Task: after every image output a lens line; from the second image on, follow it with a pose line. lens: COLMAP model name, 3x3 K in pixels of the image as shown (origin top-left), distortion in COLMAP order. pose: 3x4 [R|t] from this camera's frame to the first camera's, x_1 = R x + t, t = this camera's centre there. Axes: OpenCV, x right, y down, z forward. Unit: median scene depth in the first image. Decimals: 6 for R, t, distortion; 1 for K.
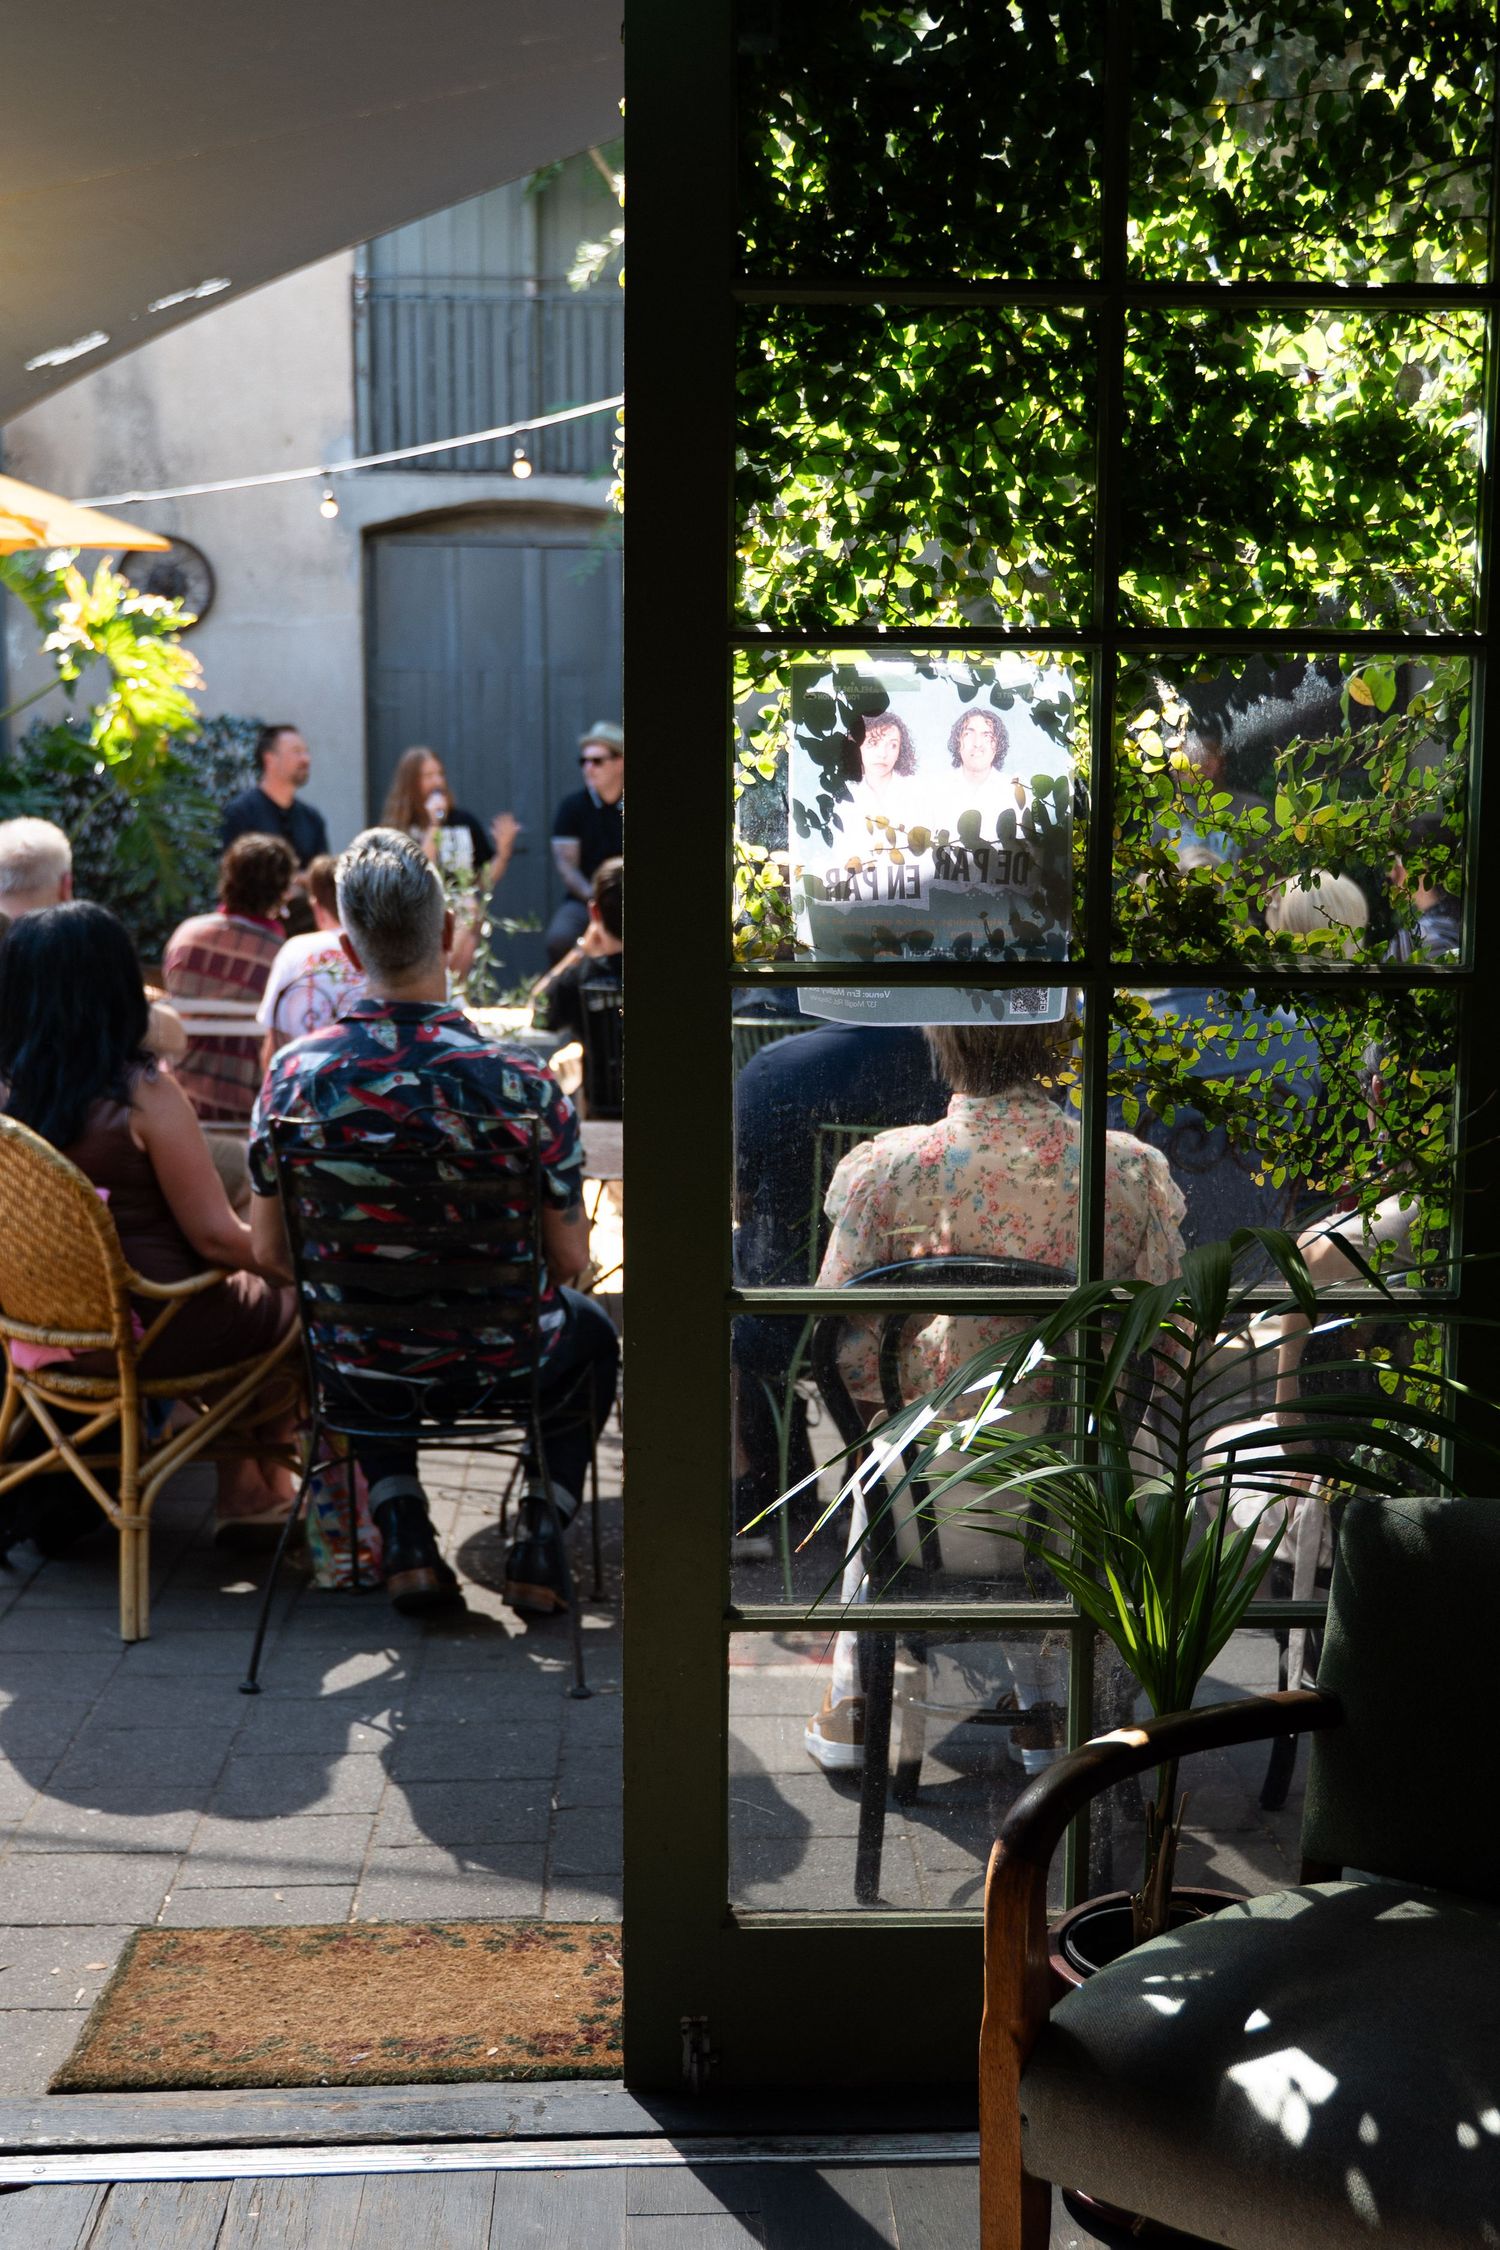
lens RADIAL K [[2710.6, 0, 751.1], [0, 2710.6, 1197.0], [0, 0, 1]] dist [-0.008831, -0.007951]
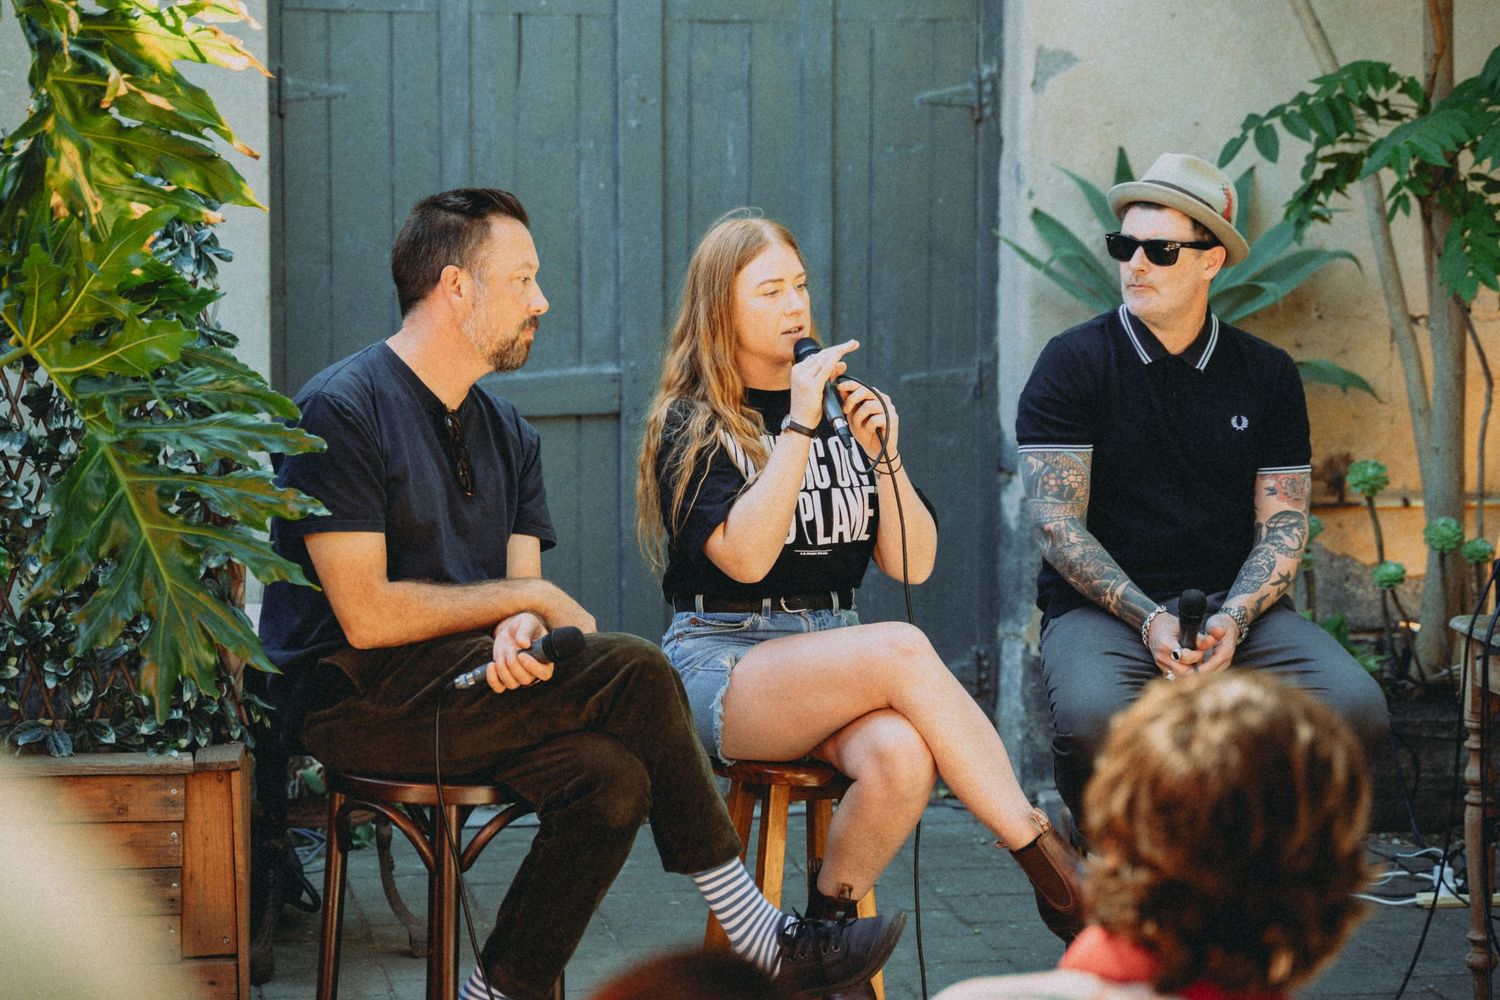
lens RADIAL K [[4180.0, 0, 750.0], [0, 4180.0, 500.0], [0, 0, 1]] dist [0.287412, -0.410075]
pose [[0.994807, -0.009039, 0.101374, -0.179888], [0.016362, 0.997296, -0.071640, -0.088667], [-0.100453, 0.072927, 0.992266, 0.437279]]
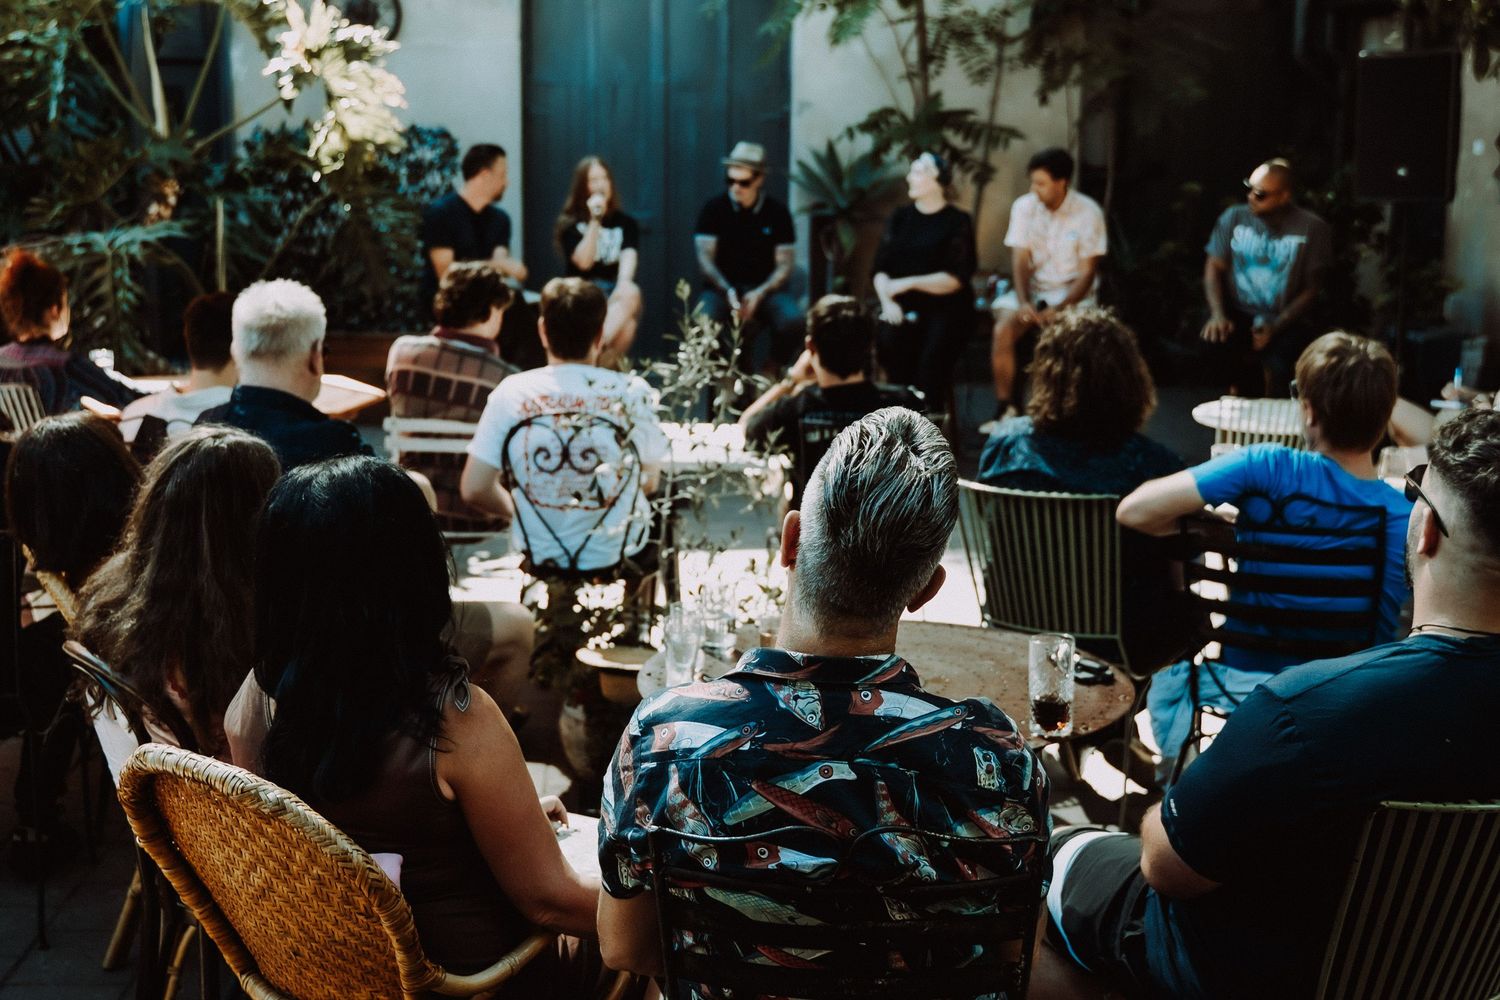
lens RADIAL K [[1807.1, 0, 750.0], [0, 1807.1, 500.0], [0, 0, 1]] dist [-0.008831, -0.007951]
pose [[0.999853, 0.010217, 0.013800, -0.064516], [-0.010789, 0.999056, 0.042081, -0.054521], [-0.013357, -0.042224, 0.999019, 0.222509]]
